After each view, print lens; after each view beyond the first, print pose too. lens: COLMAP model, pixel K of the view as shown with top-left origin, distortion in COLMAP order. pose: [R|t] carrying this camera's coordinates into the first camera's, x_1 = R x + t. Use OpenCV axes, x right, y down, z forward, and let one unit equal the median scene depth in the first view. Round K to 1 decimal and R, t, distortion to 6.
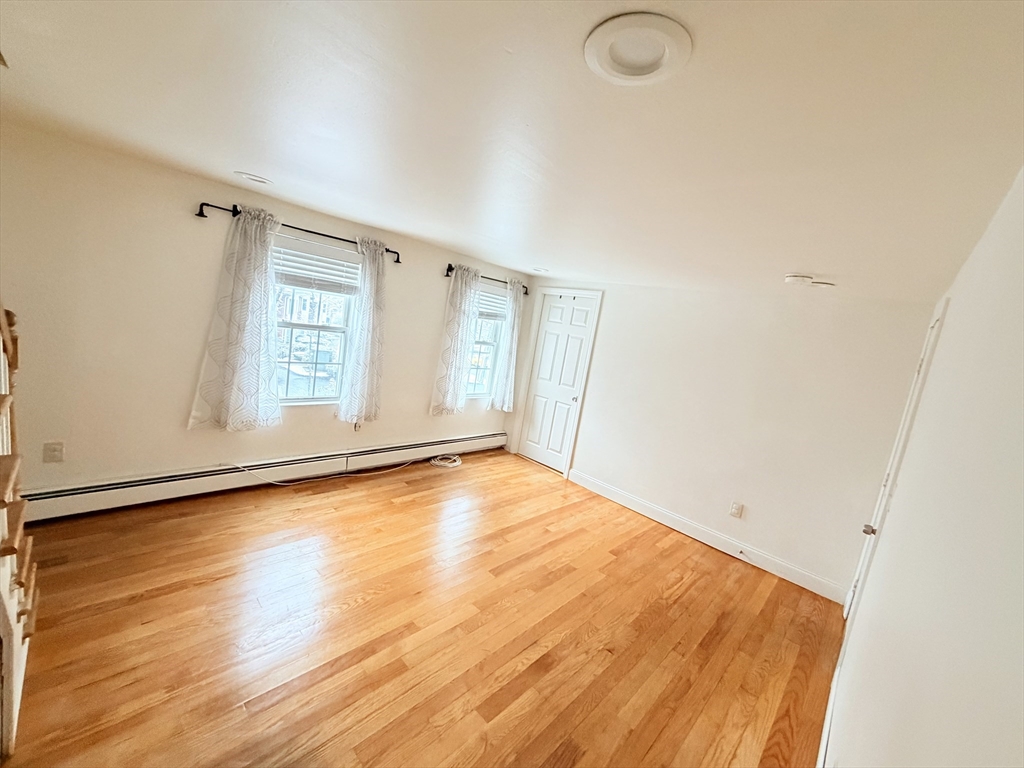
lens RADIAL K [[408.6, 0, 509.7], [0, 408.6, 378.5], [0, 0, 1]] dist [0.001638, -0.000891]
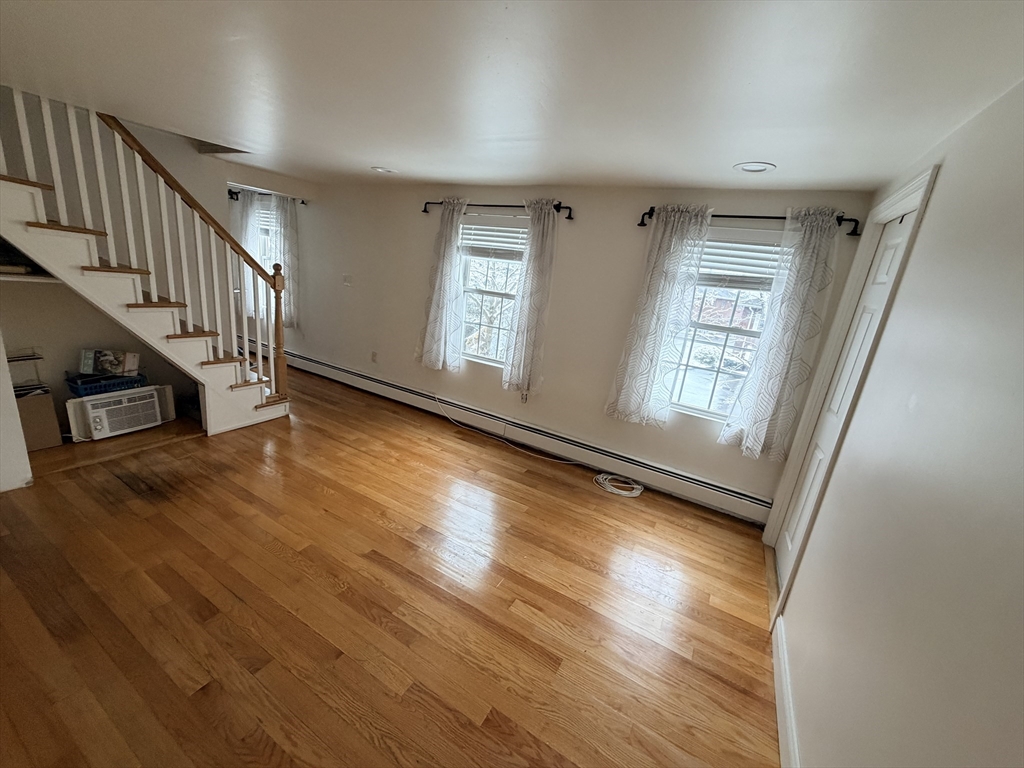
lens RADIAL K [[408.6, 0, 511.7], [0, 408.6, 382.9], [0, 0, 1]] dist [0.001638, -0.000891]
pose [[0.261227, 0.131136, -0.956328, 0.716200], [-0.211503, 0.974430, 0.075845, 0.016945], [0.941821, 0.182454, 0.282284, 0.898132]]
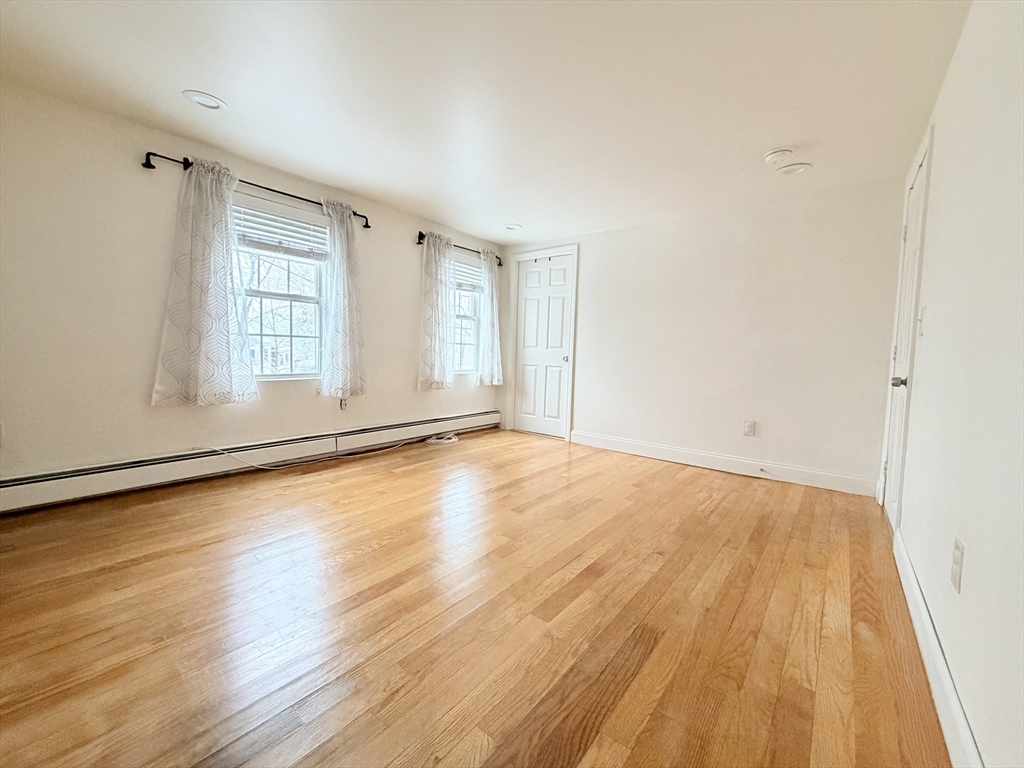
lens RADIAL K [[408.6, 0, 508.8], [0, 408.6, 378.8], [0, 0, 1]] dist [0.001638, -0.000891]
pose [[0.988759, -0.133229, 0.067872, -0.073290], [0.137442, 0.988586, -0.061705, 0.219718], [-0.058876, 0.070339, 0.995784, 0.065523]]
